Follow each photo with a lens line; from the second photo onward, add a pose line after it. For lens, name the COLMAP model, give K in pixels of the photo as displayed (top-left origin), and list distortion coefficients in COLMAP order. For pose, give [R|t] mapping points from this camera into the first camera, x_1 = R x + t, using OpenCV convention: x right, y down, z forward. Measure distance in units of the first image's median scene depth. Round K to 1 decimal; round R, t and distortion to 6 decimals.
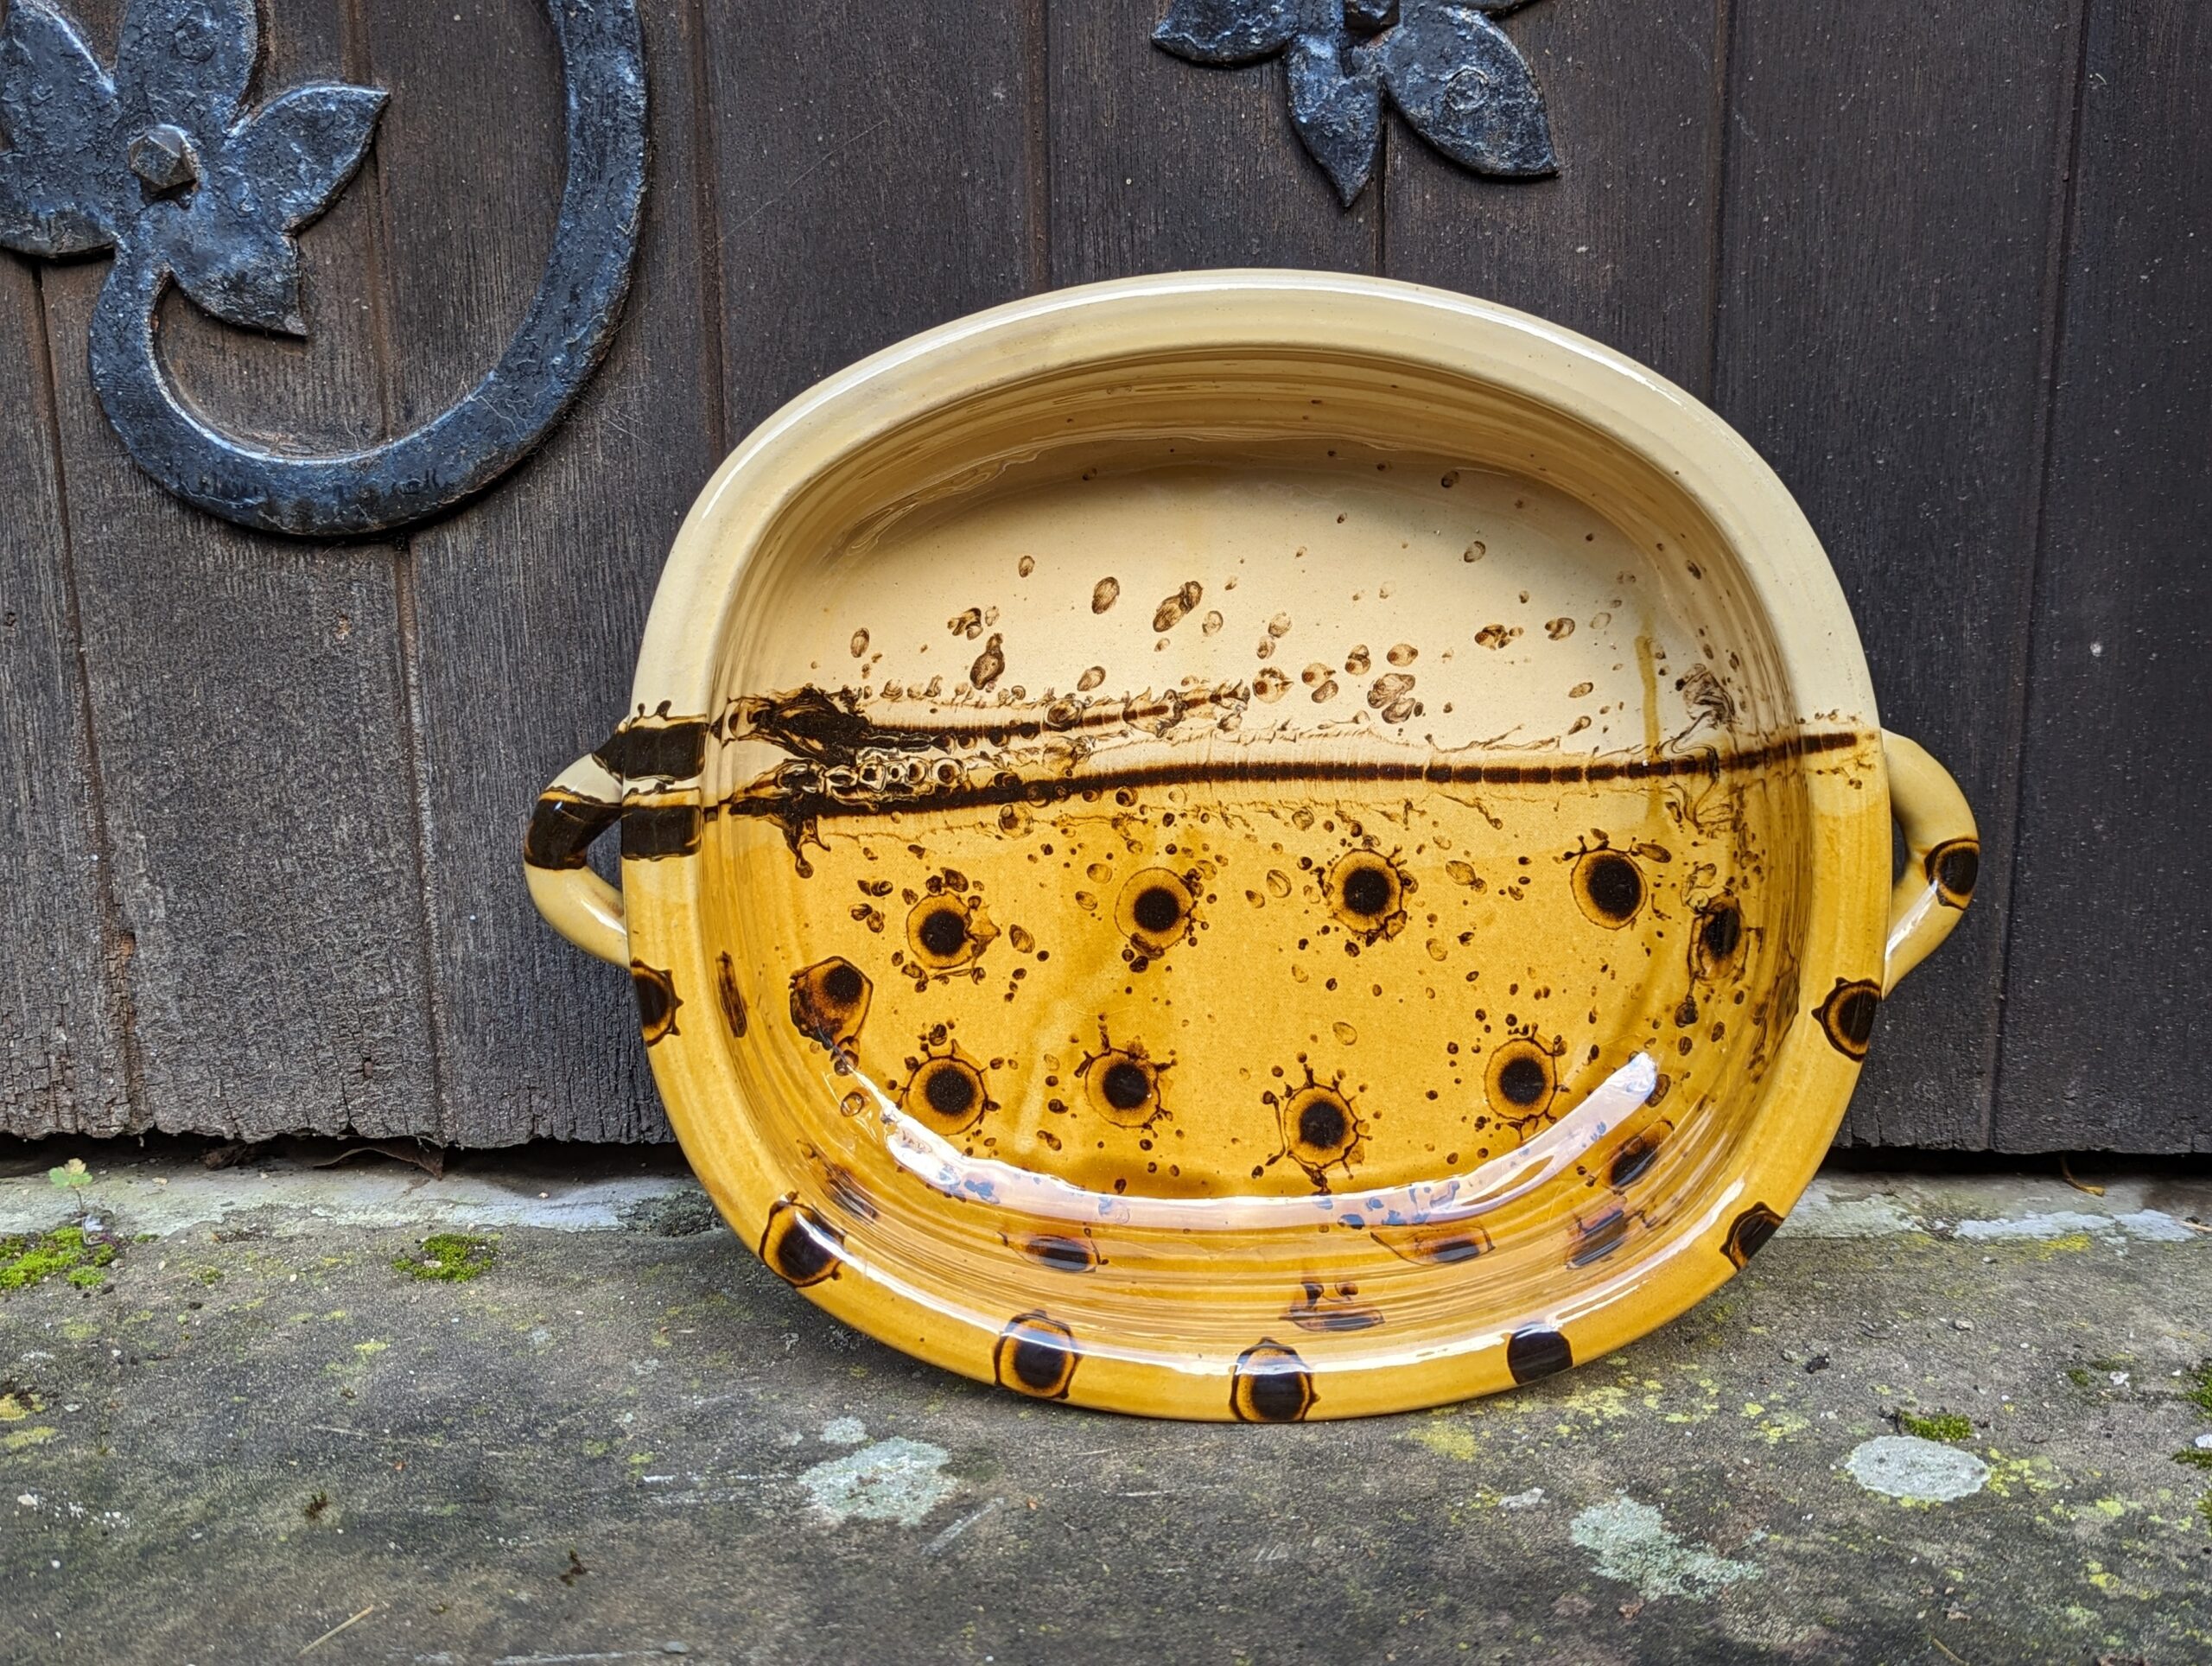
lens RADIAL K [[2420.7, 0, 1109.8], [0, 2420.7, 831.7], [0, 0, 1]] dist [0.006791, 0.000000]
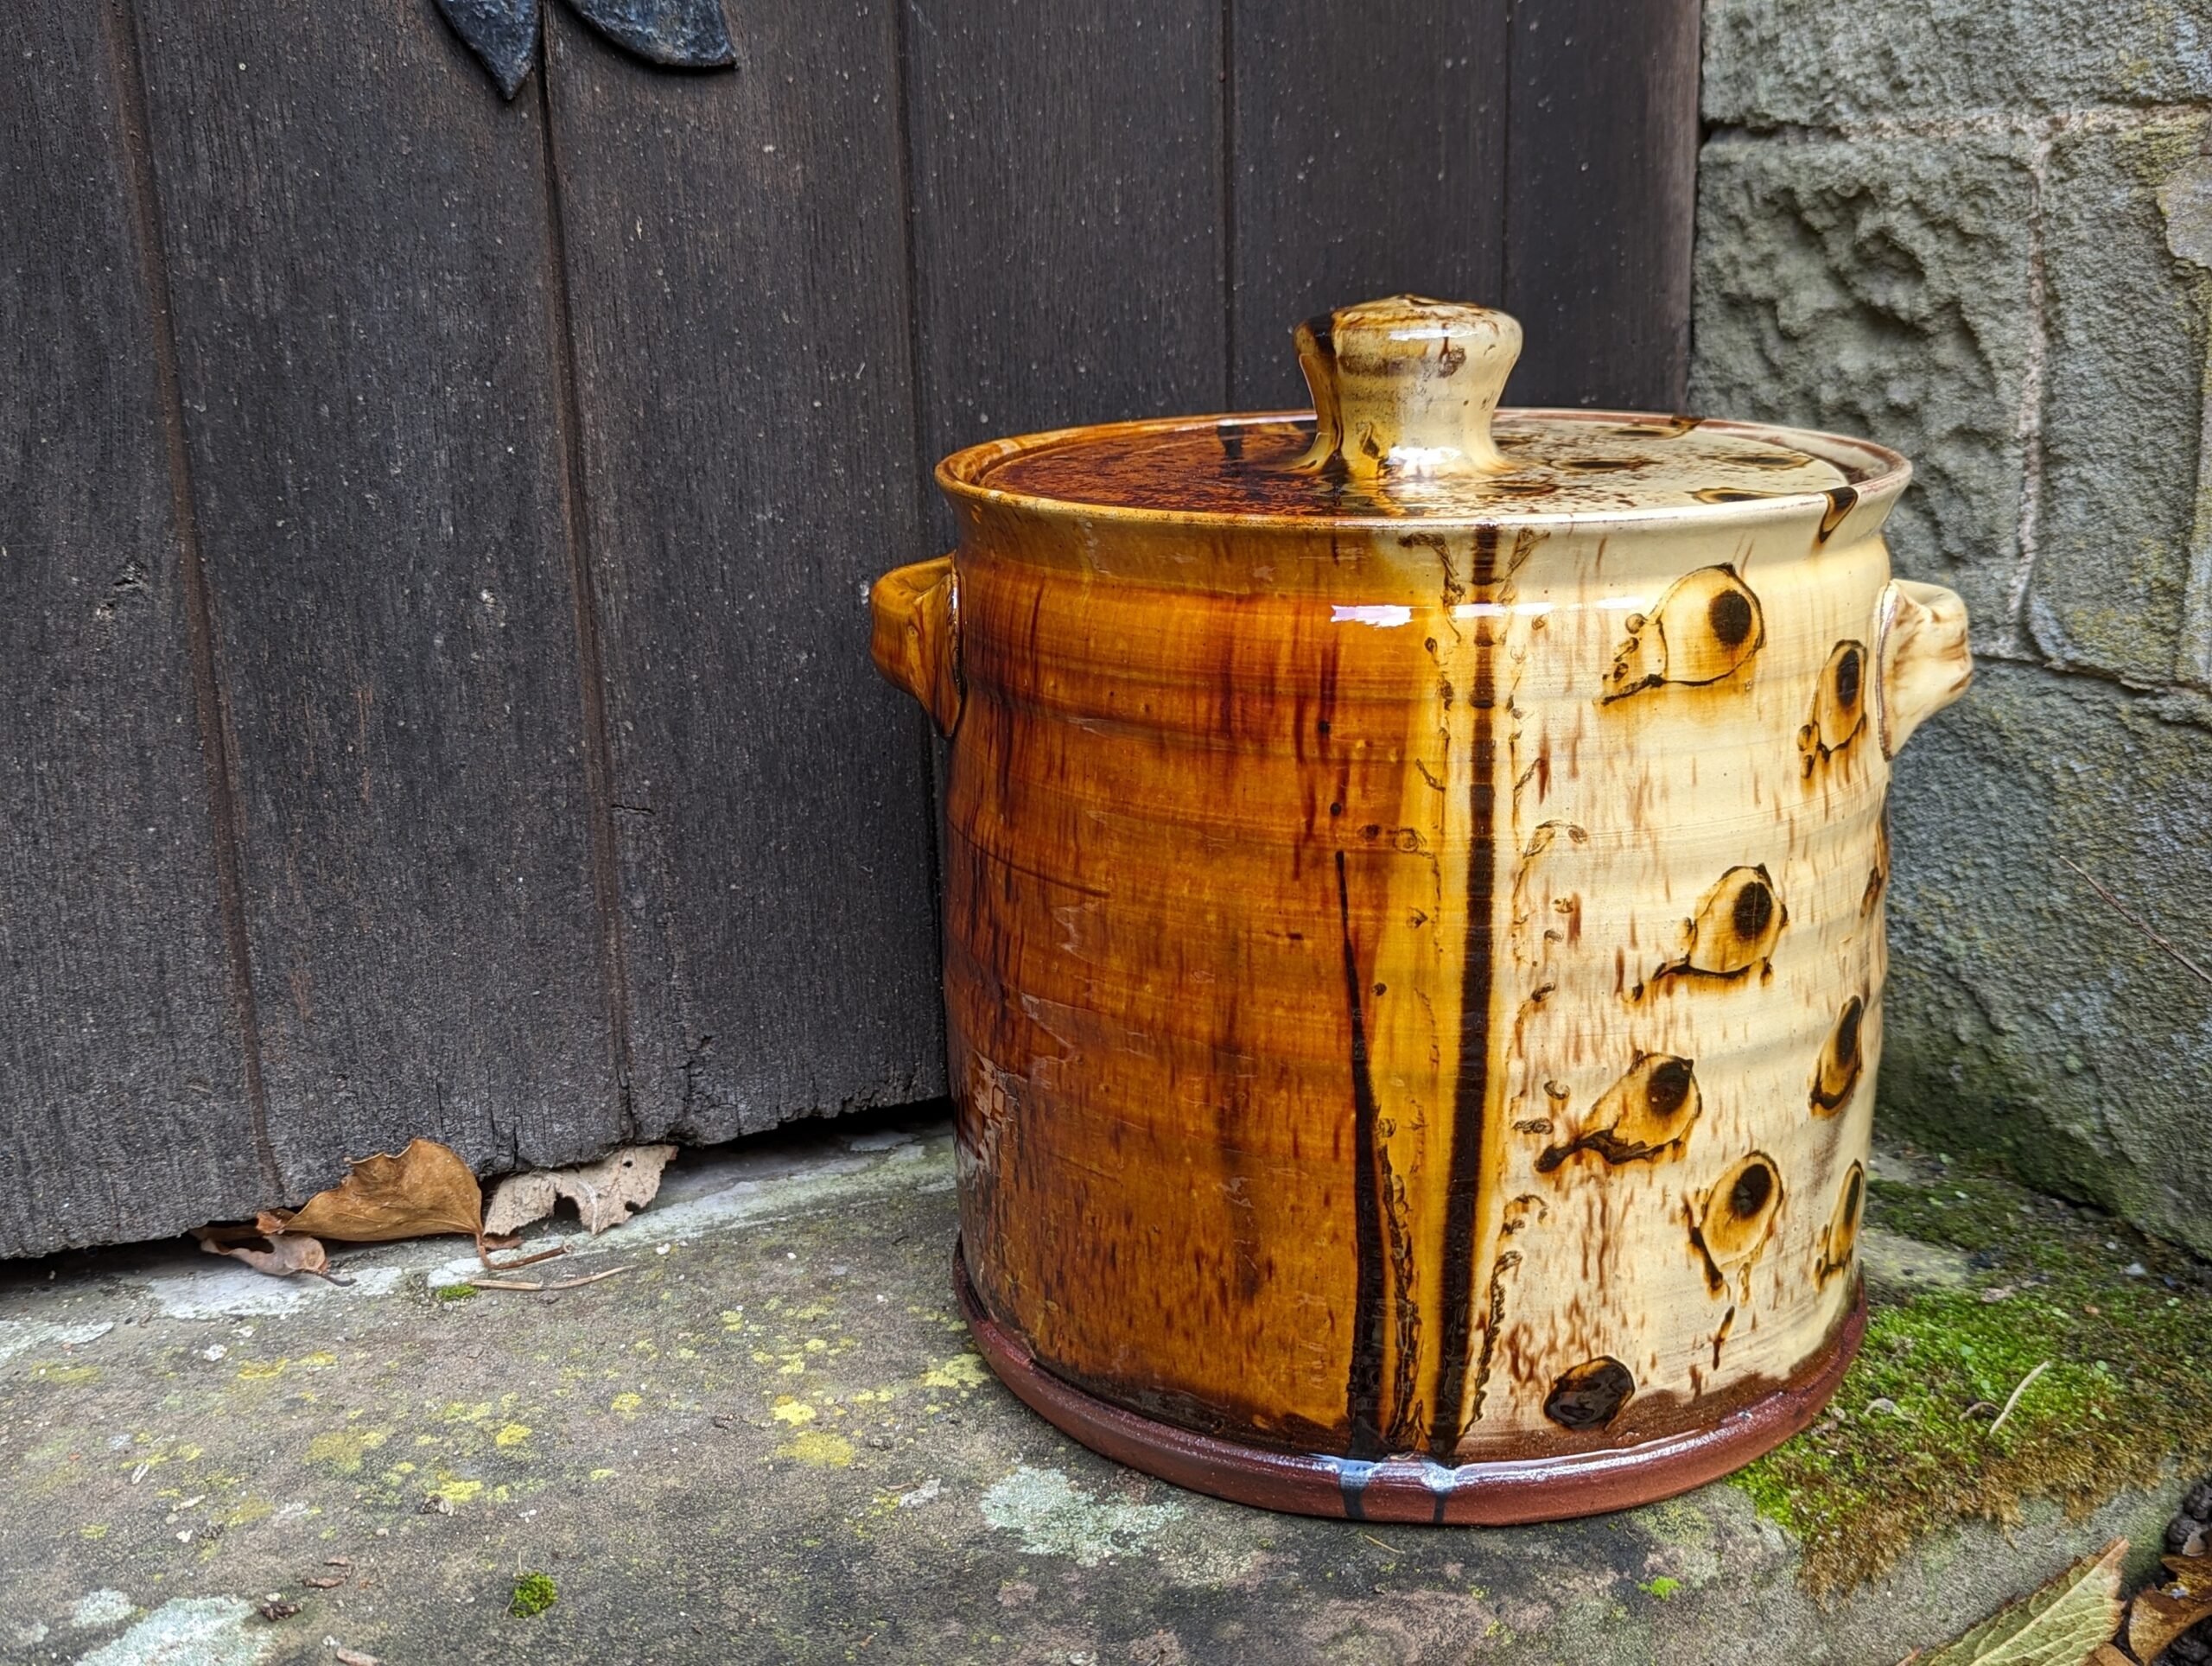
lens RADIAL K [[2420.7, 0, 1123.4], [0, 2420.7, 853.0], [0, 0, 1]] dist [0.006791, 0.000000]
pose [[0.898554, -0.122491, 0.421422, -0.114226], [0.114113, 0.992441, 0.045153, -0.000790], [-0.423768, 0.007518, 0.905740, 0.119106]]
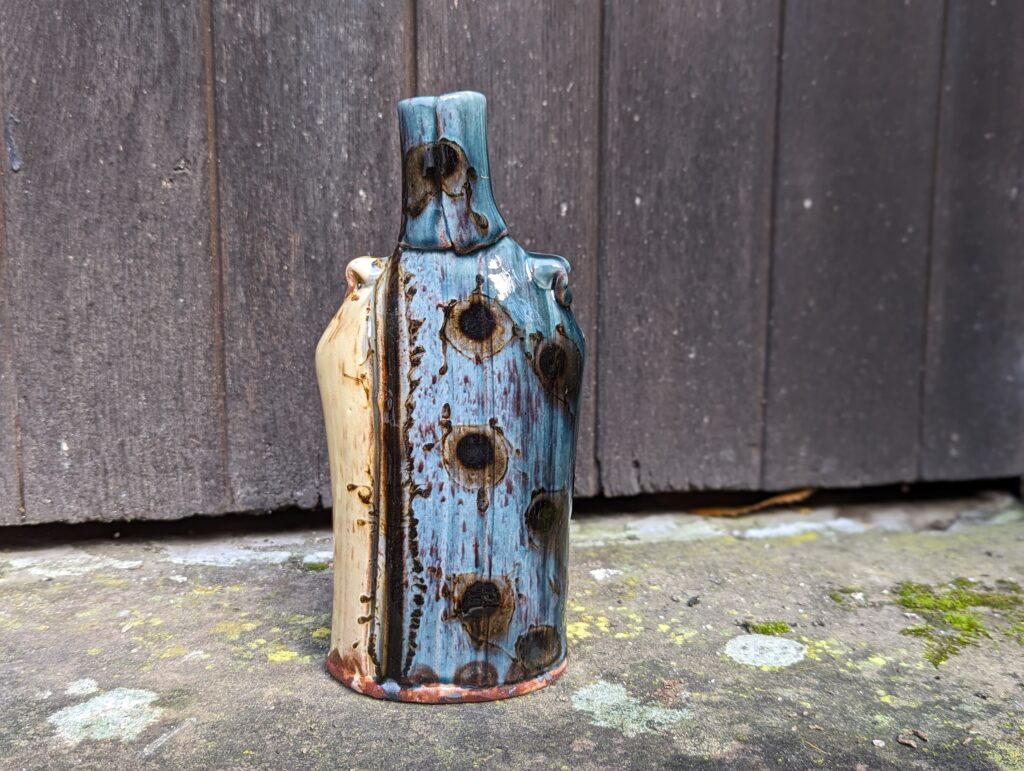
lens RADIAL K [[1120.6, 0, 508.4], [0, 1120.6, 393.8], [0, 0, 1]] dist [0.006791, 0.000000]
pose [[0.972666, -0.024311, 0.230931, -0.011395], [0.039211, 0.997419, -0.060154, 0.121698], [-0.228873, 0.067564, 0.971109, 0.269991]]
